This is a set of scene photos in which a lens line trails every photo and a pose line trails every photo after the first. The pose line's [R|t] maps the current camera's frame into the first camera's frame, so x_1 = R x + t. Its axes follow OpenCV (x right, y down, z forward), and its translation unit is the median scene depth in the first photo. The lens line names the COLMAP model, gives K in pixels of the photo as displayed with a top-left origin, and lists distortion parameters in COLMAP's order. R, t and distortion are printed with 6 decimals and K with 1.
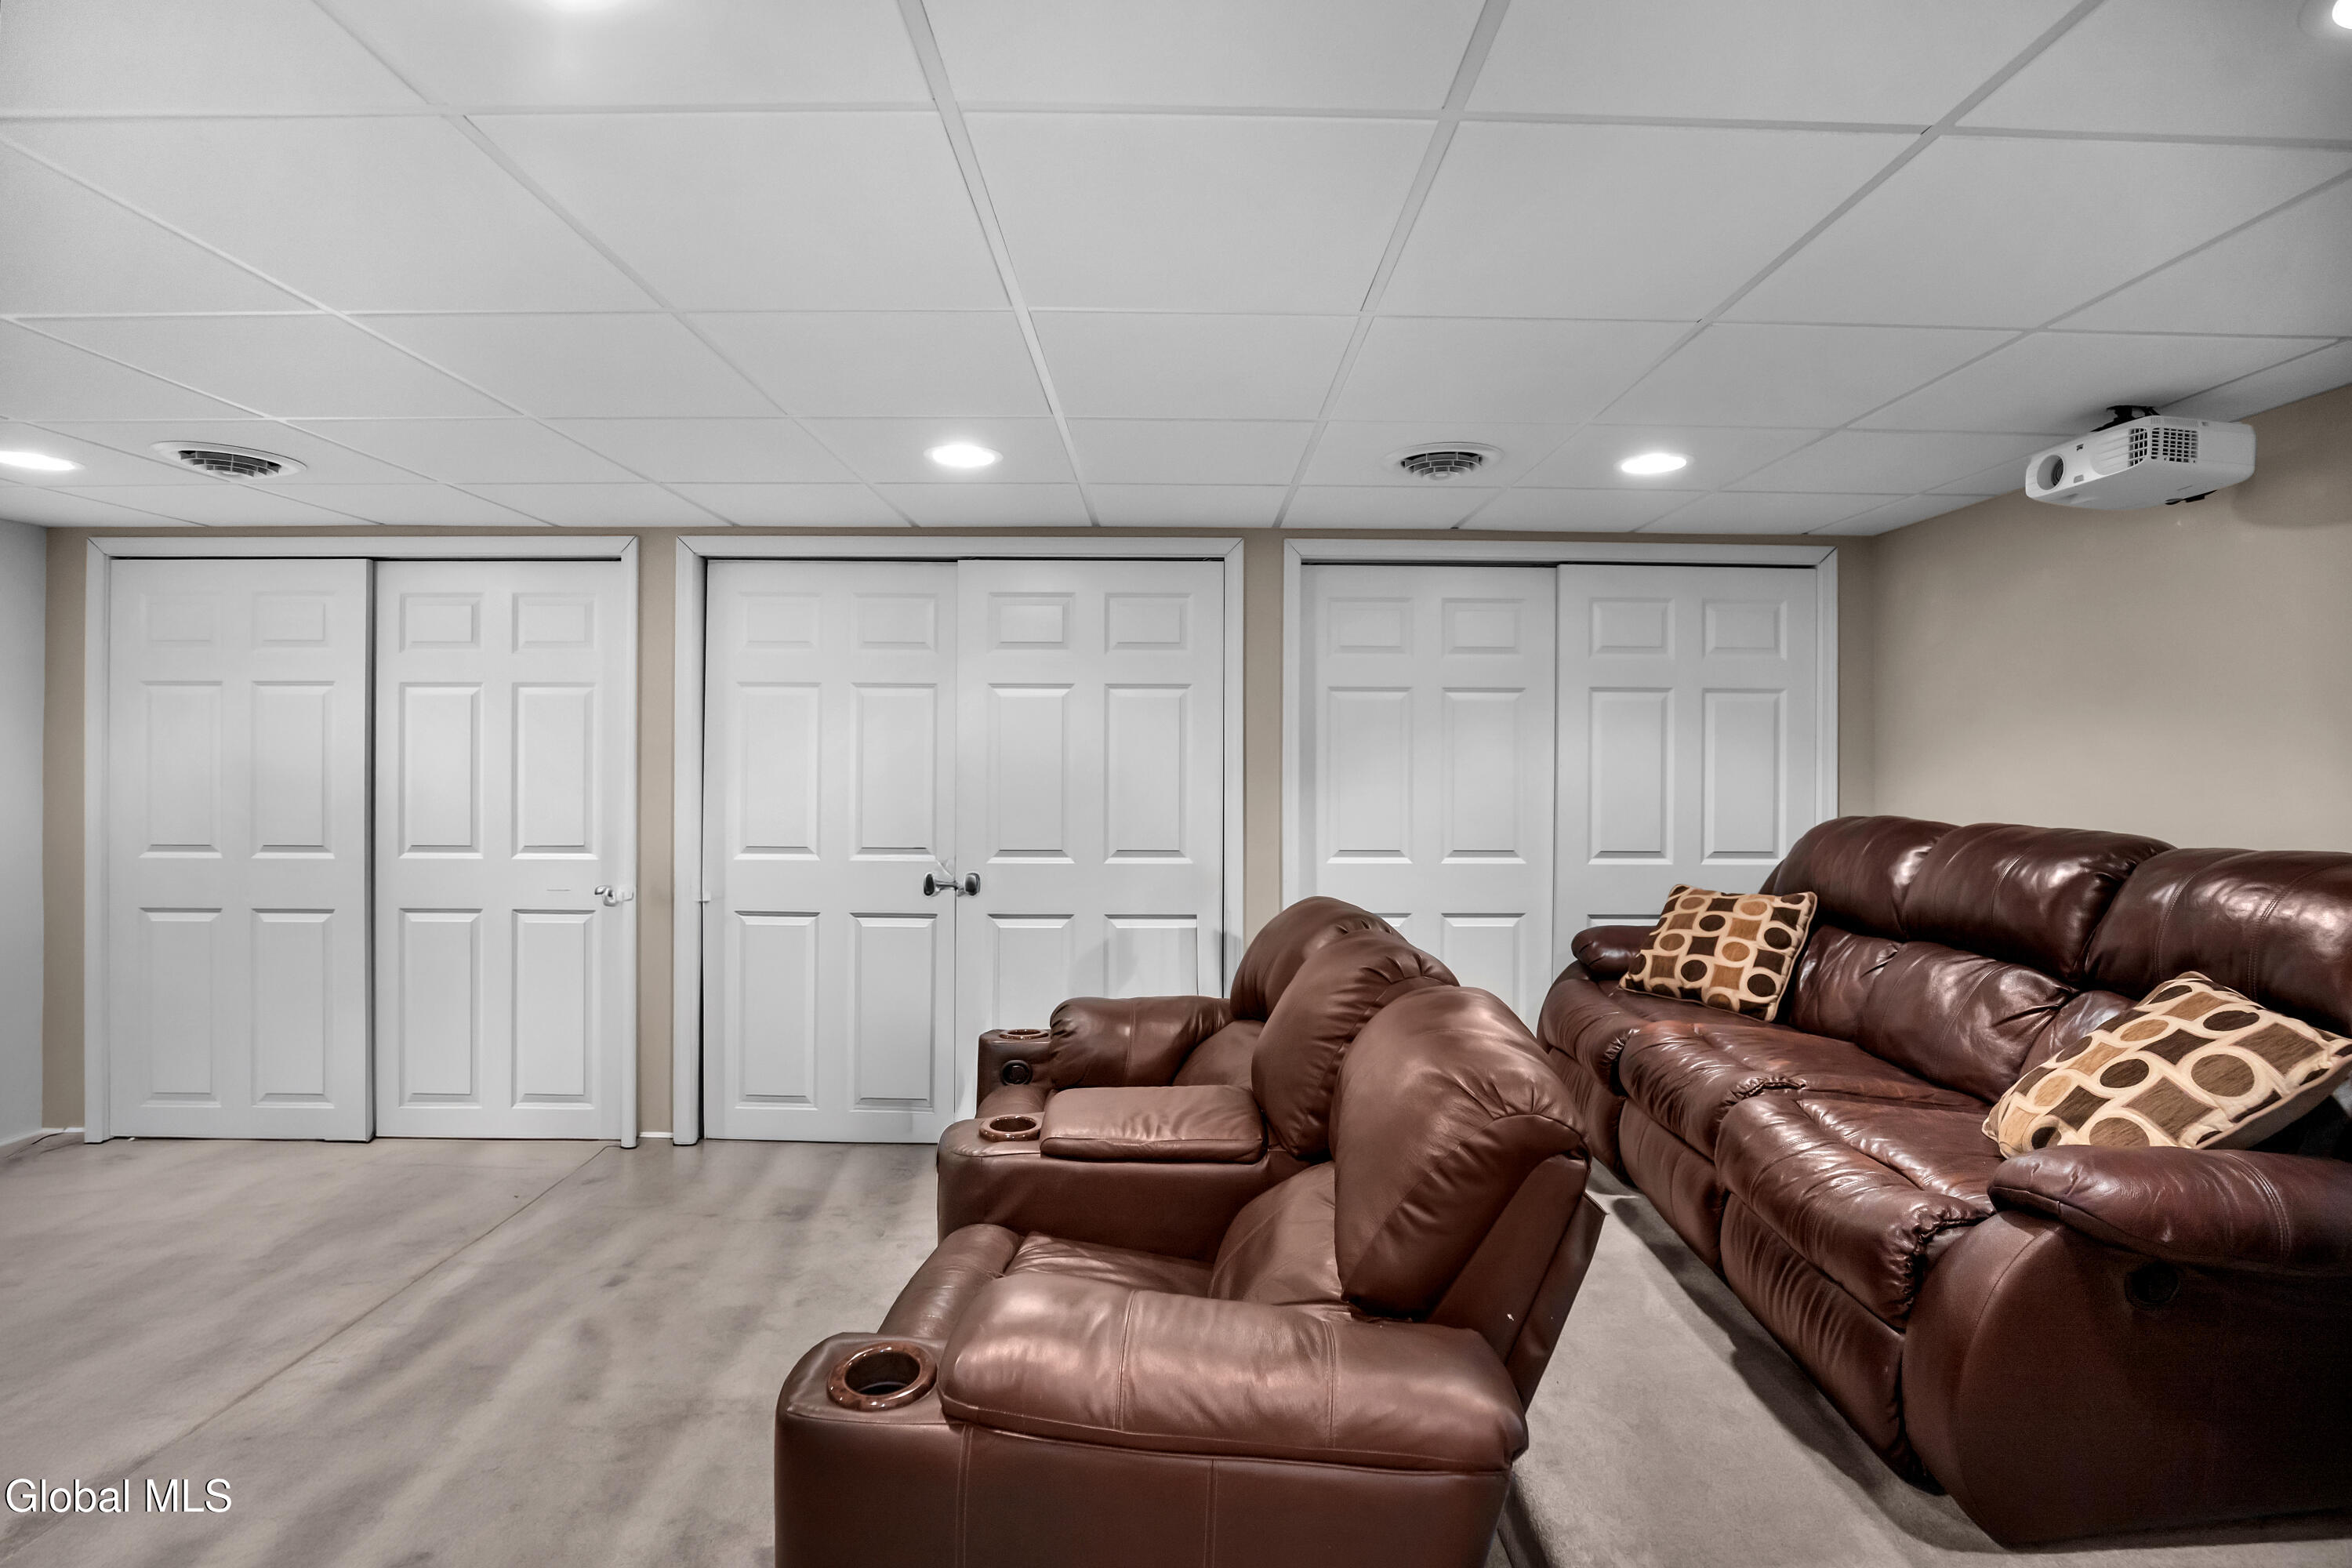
lens RADIAL K [[1108.7, 0, 1188.9], [0, 1108.7, 748.2], [0, 0, 1]] dist [-0.031486, 0.000447]
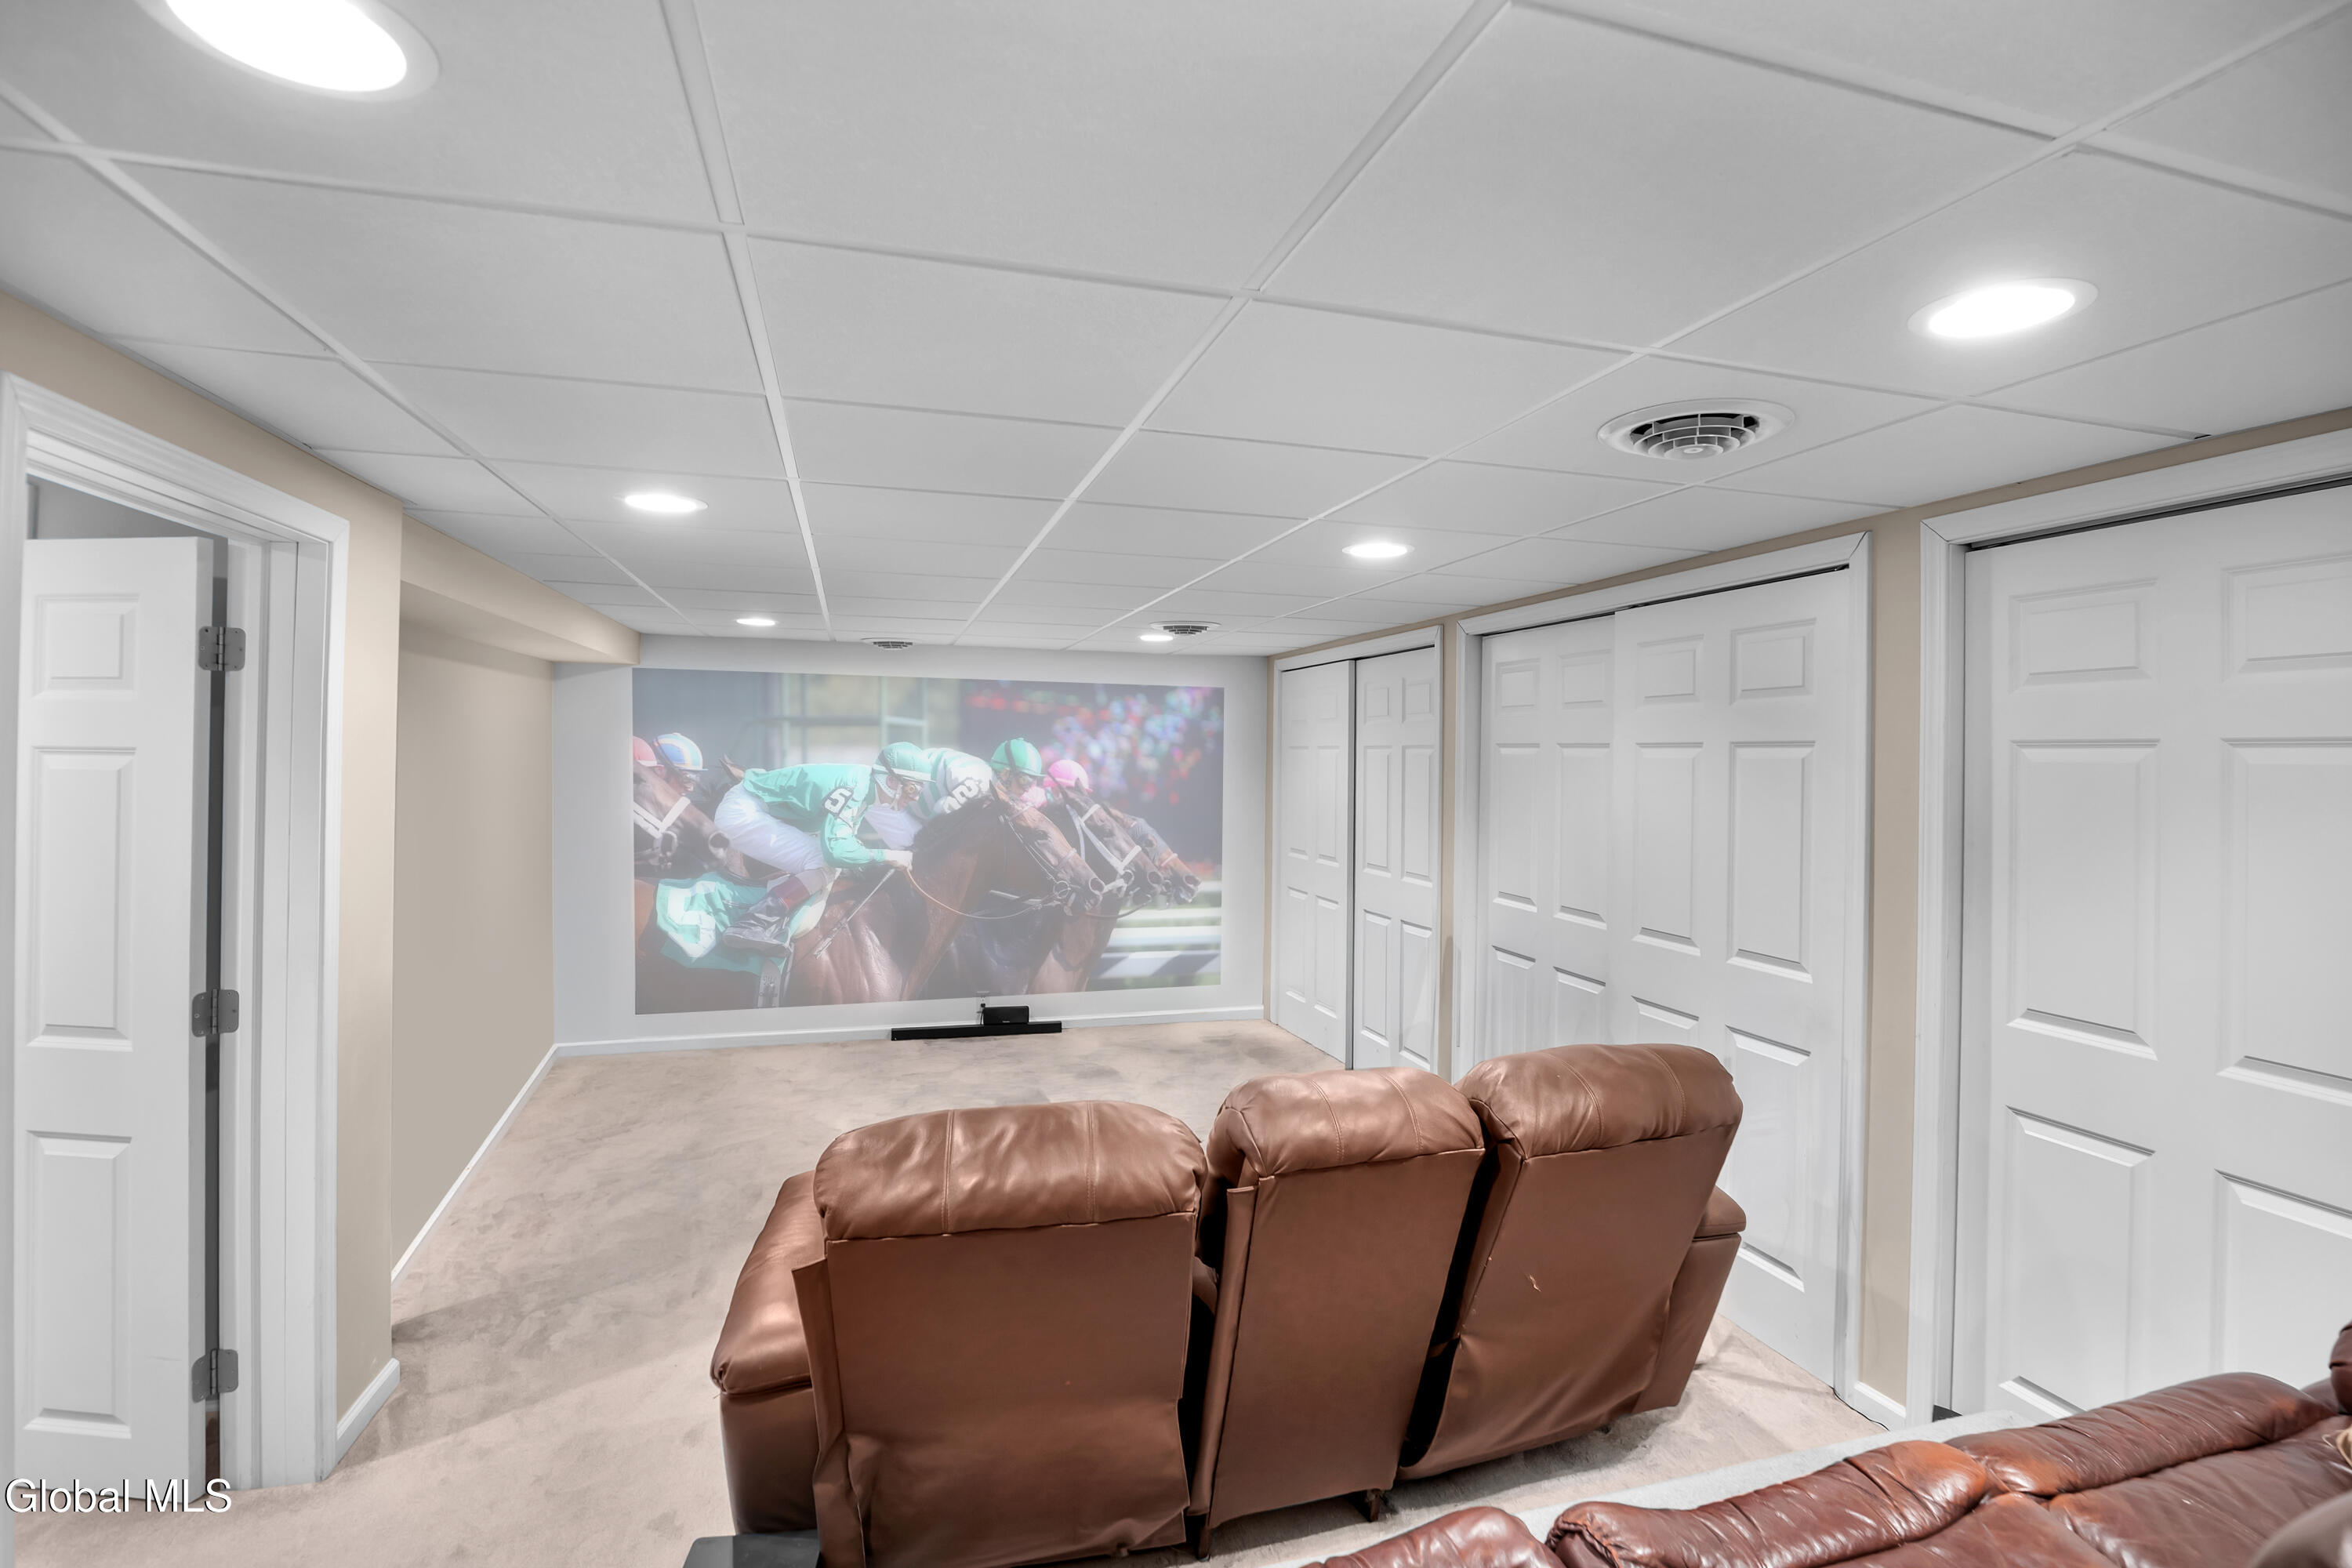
lens RADIAL K [[1108.7, 0, 1188.9], [0, 1108.7, 748.2], [0, 0, 1]] dist [-0.031486, 0.000447]
pose [[0.277719, -0.007918, -0.960630, 0.762087], [0.006959, 0.999956, -0.006231, -0.066167], [0.960637, -0.004955, 0.277762, 0.512910]]
